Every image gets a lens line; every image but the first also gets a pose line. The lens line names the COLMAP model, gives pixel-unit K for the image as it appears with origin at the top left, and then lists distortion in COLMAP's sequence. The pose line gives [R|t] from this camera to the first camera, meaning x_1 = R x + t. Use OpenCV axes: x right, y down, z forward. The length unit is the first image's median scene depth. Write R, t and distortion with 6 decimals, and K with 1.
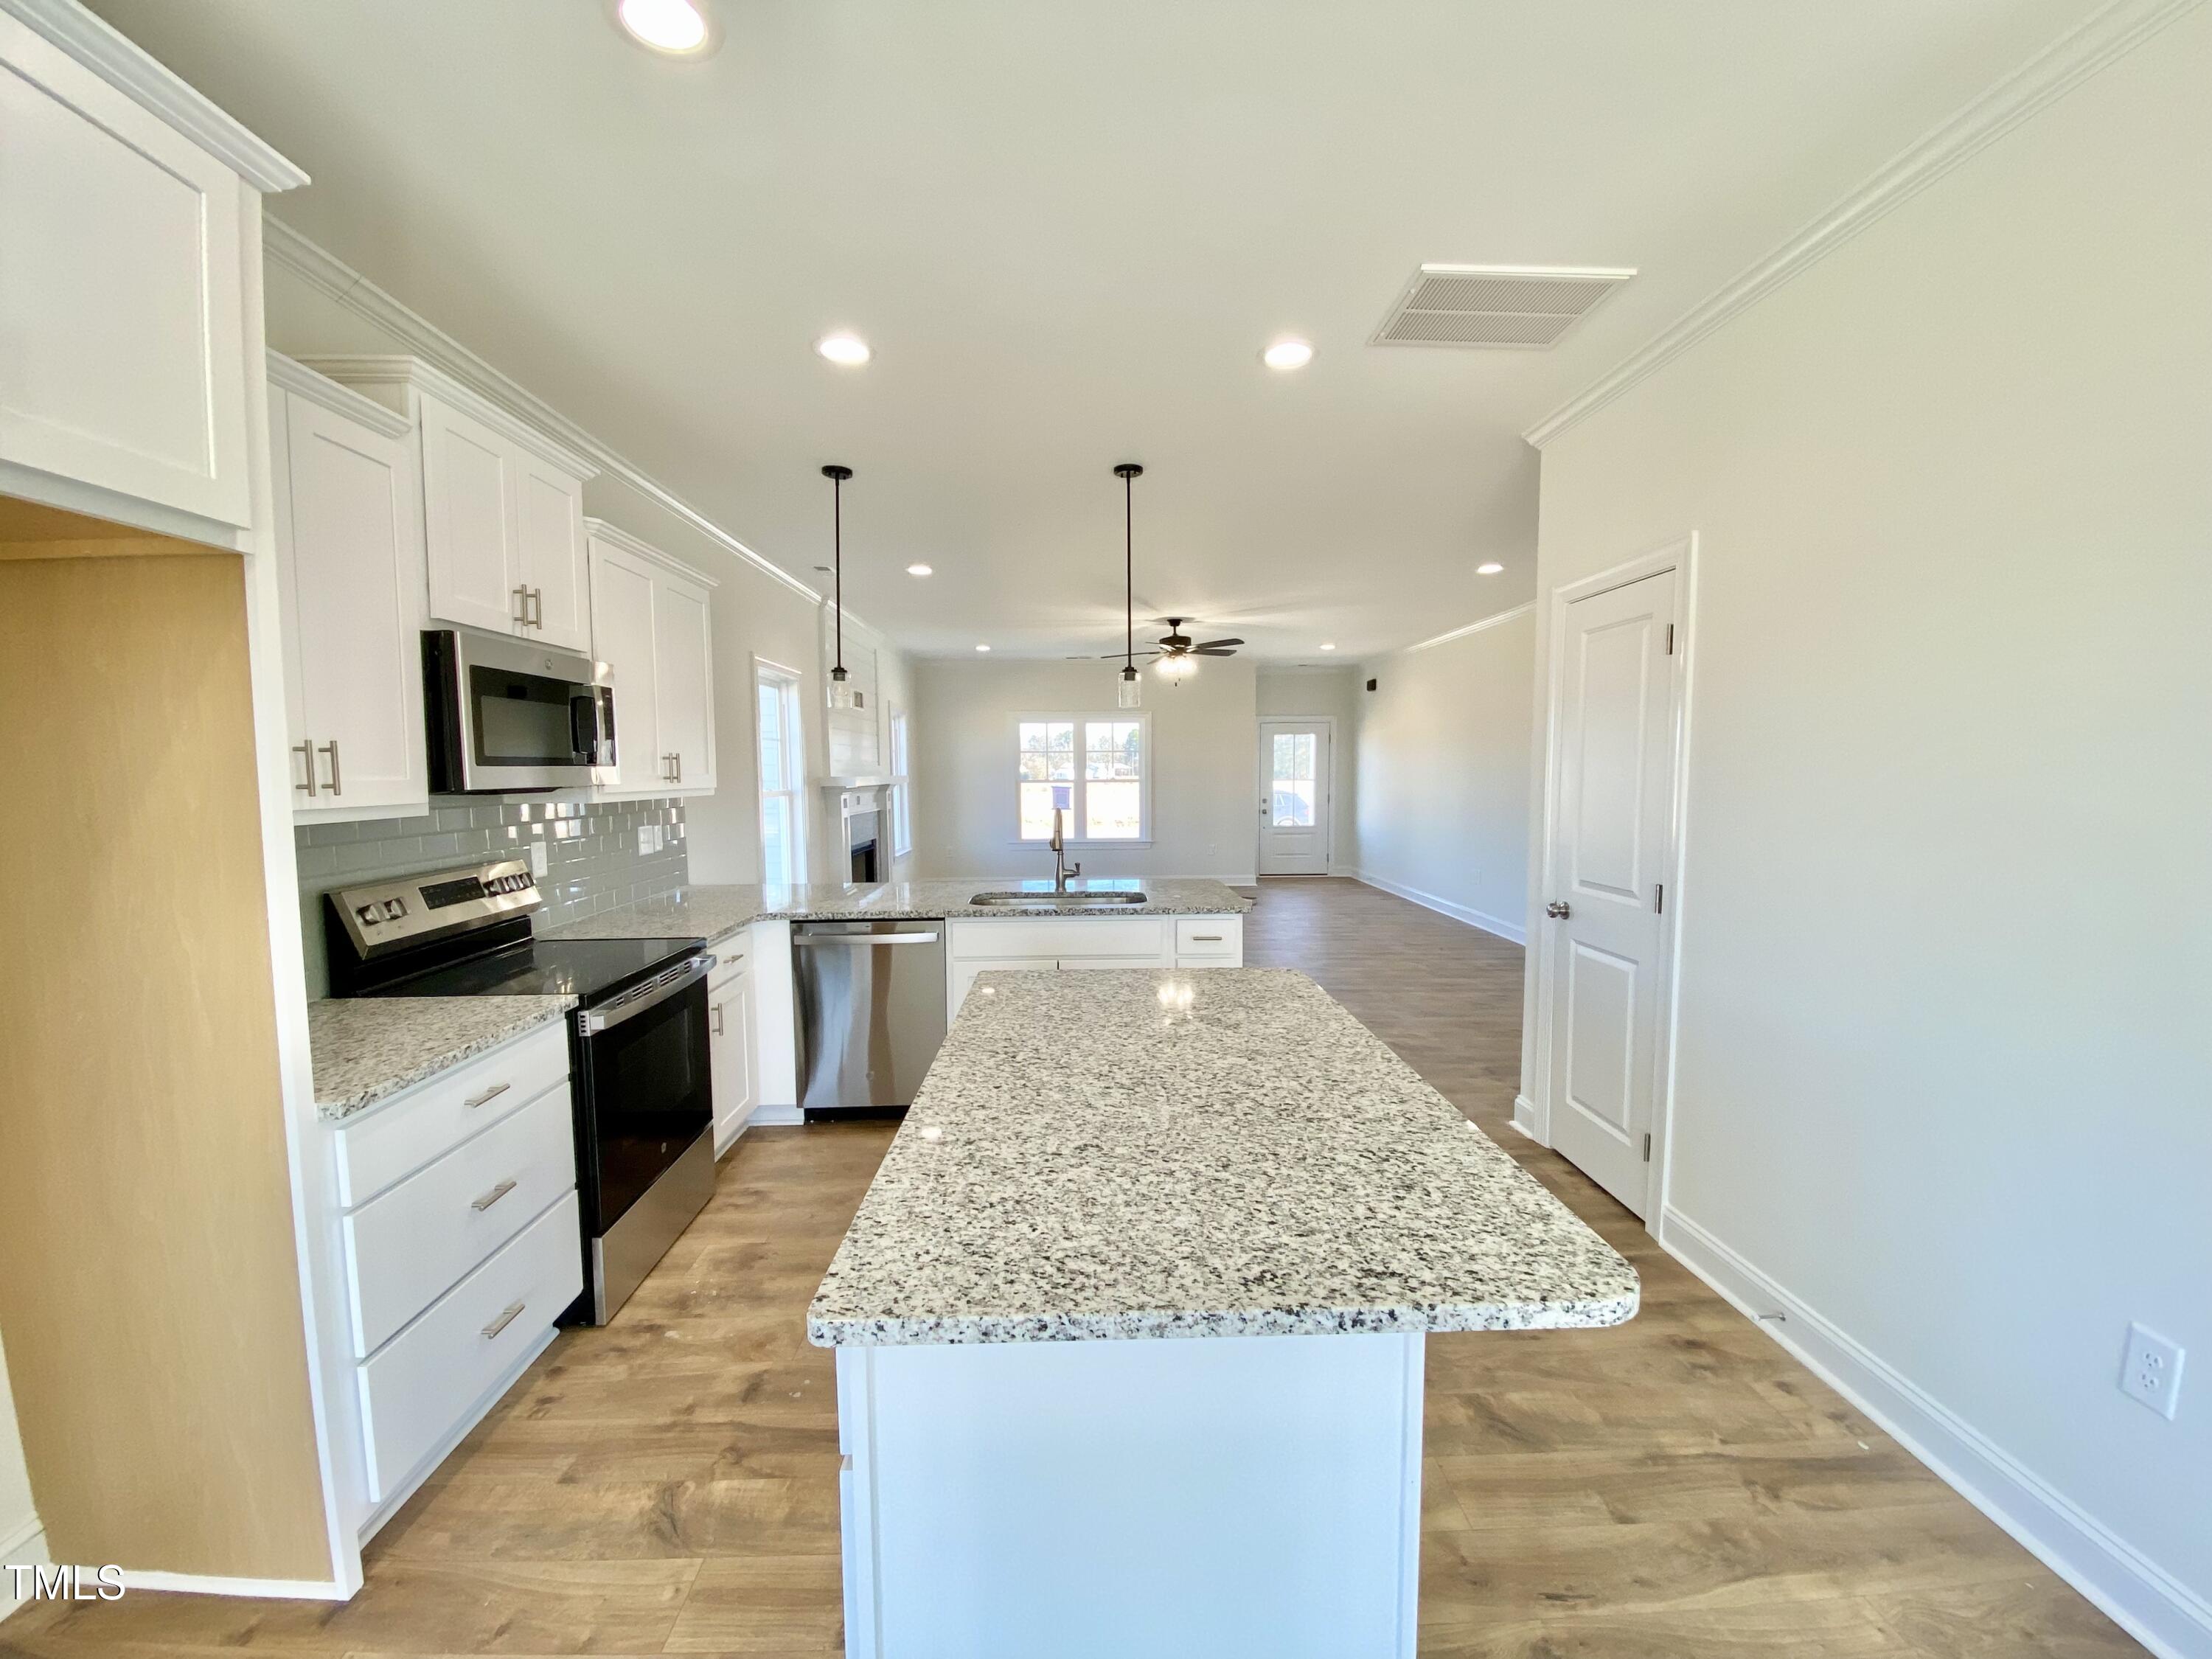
lens RADIAL K [[906.5, 0, 1099.3], [0, 906.5, 840.8], [0, 0, 1]] dist [0.001203, -0.011974]
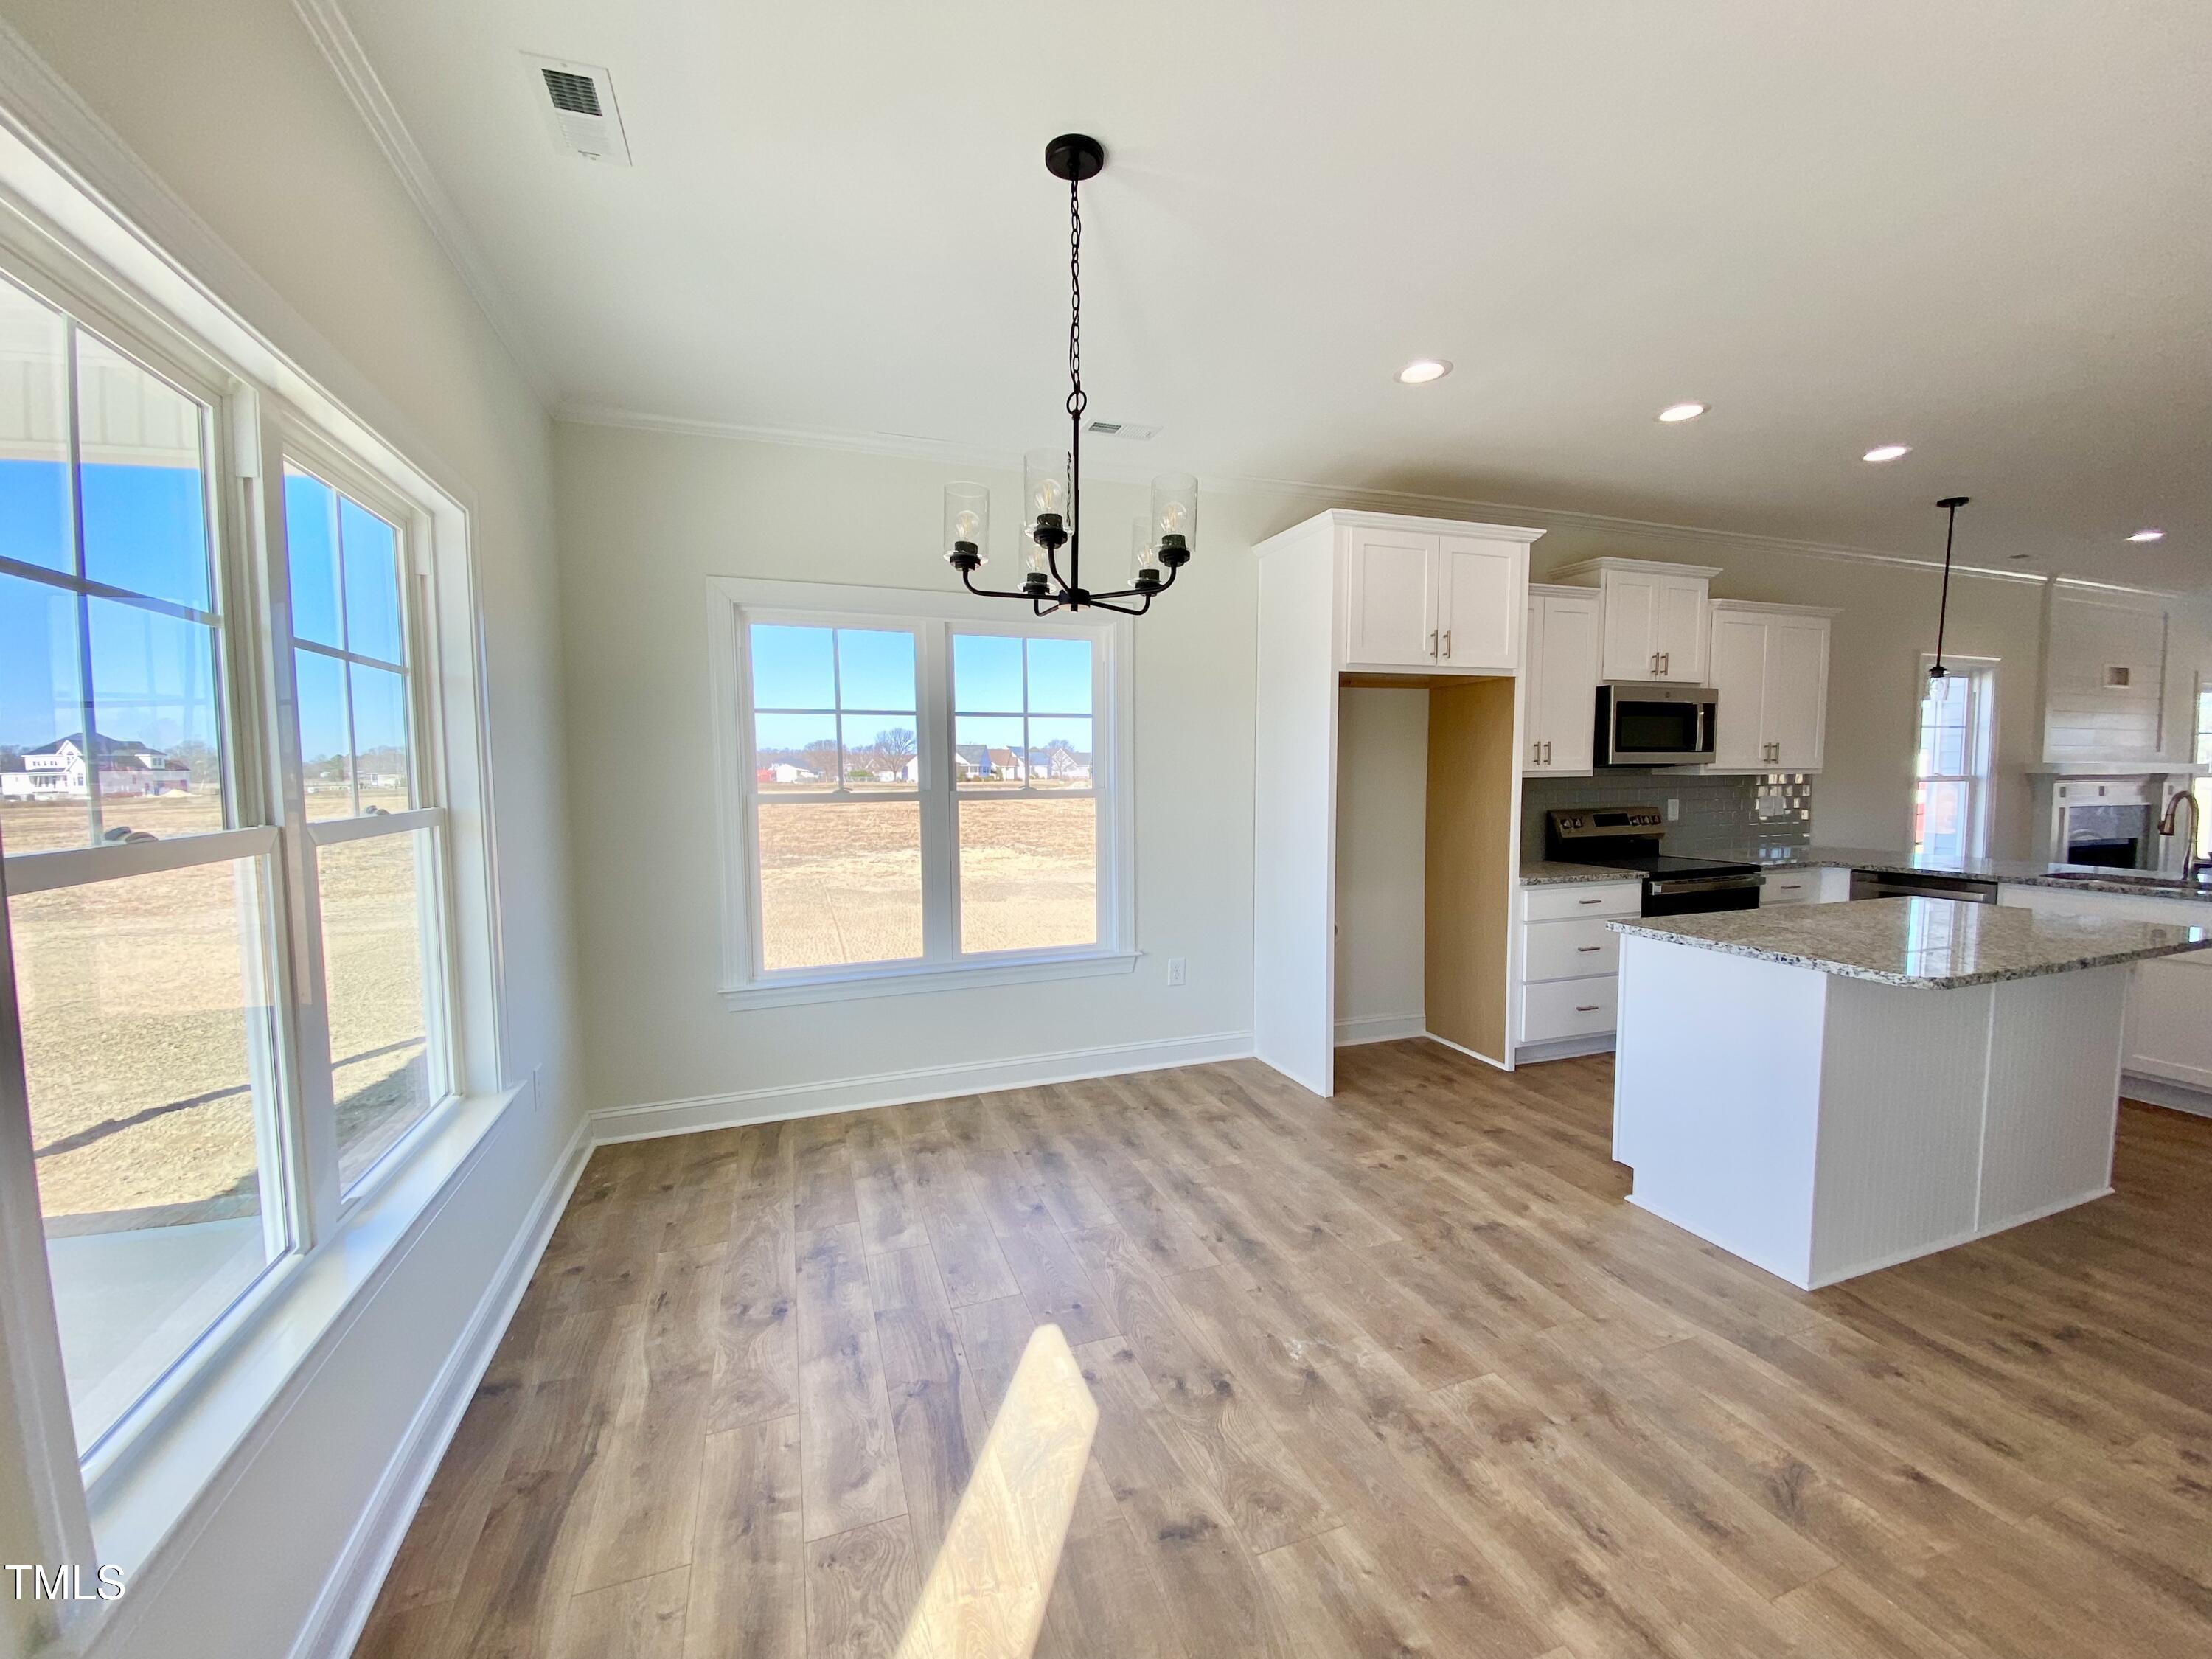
lens RADIAL K [[906.5, 0, 1099.3], [0, 906.5, 840.8], [0, 0, 1]] dist [0.001203, -0.011974]
pose [[0.307188, 0.077431, -0.948493, 0.883308], [-0.067706, 0.995937, 0.059376, 0.071509], [0.949237, 0.045980, 0.311183, -0.702940]]
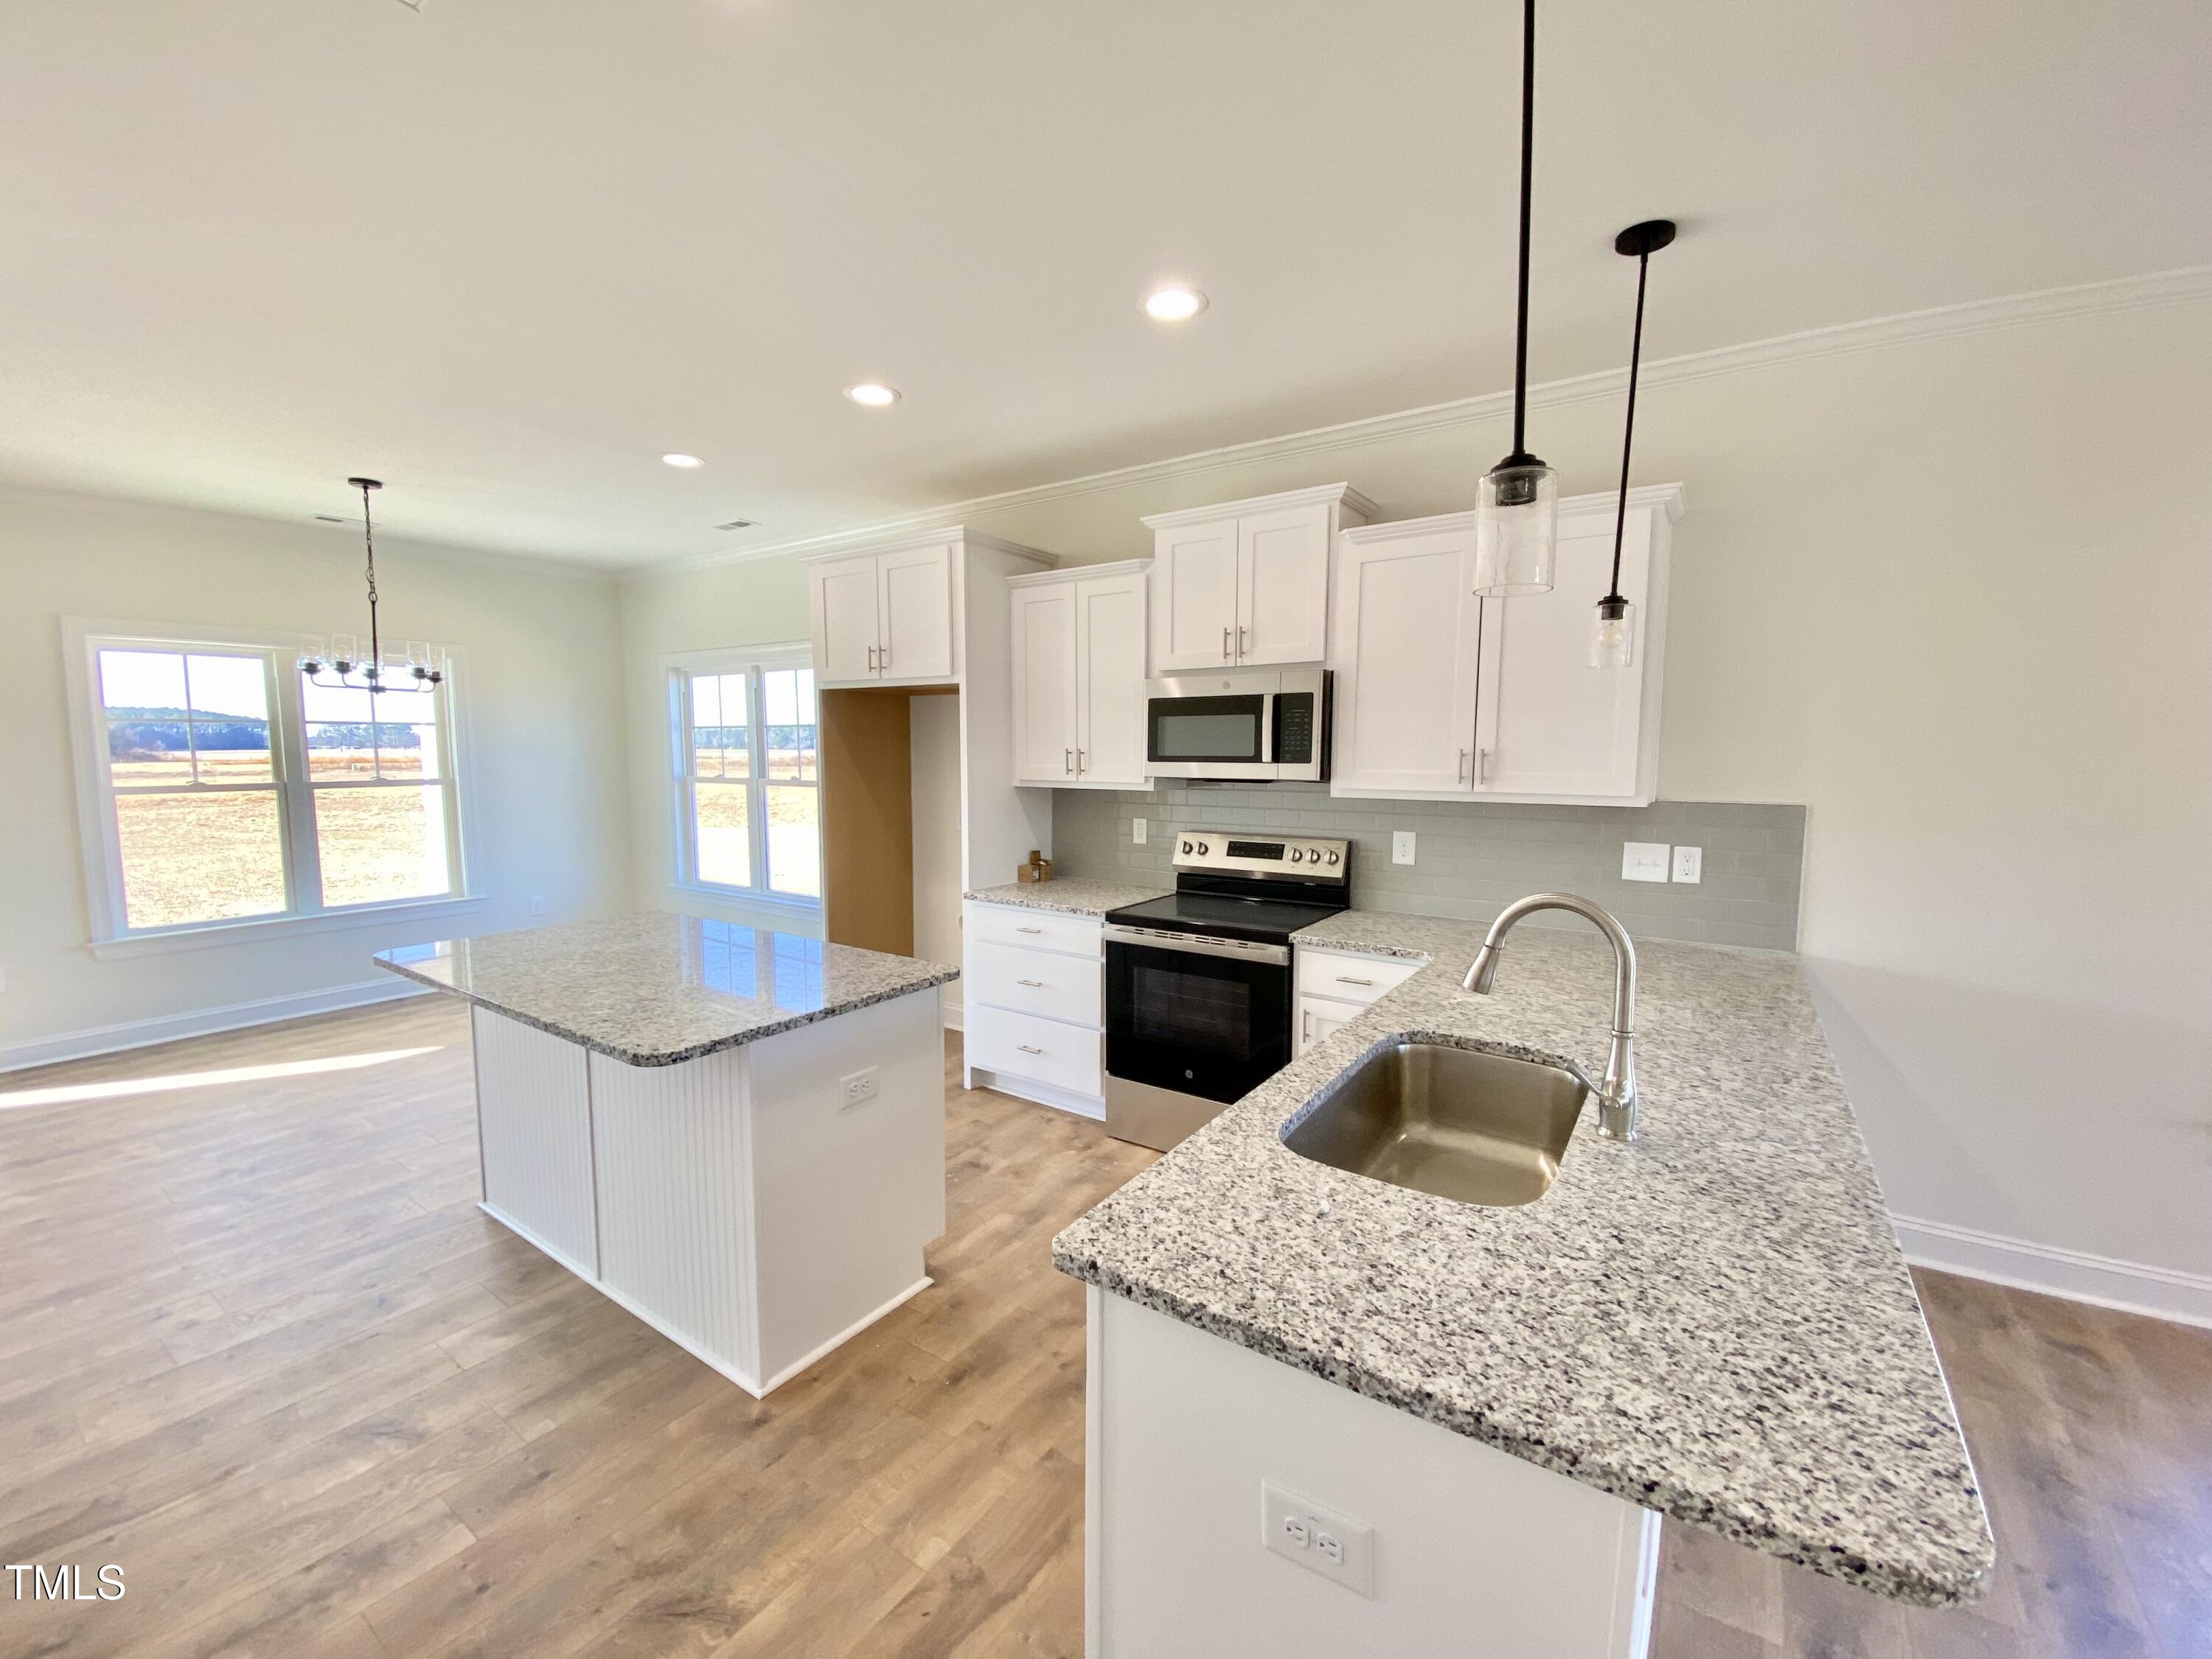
lens RADIAL K [[895.8, 0, 1128.6], [0, 895.8, 832.0], [0, 0, 1]] dist [0.000704, -0.010660]
pose [[-0.580006, 0.078186, -0.810851, 0.636447], [-0.063811, 0.987964, 0.140908, -0.183636], [0.812109, 0.133469, -0.568036, 1.923999]]
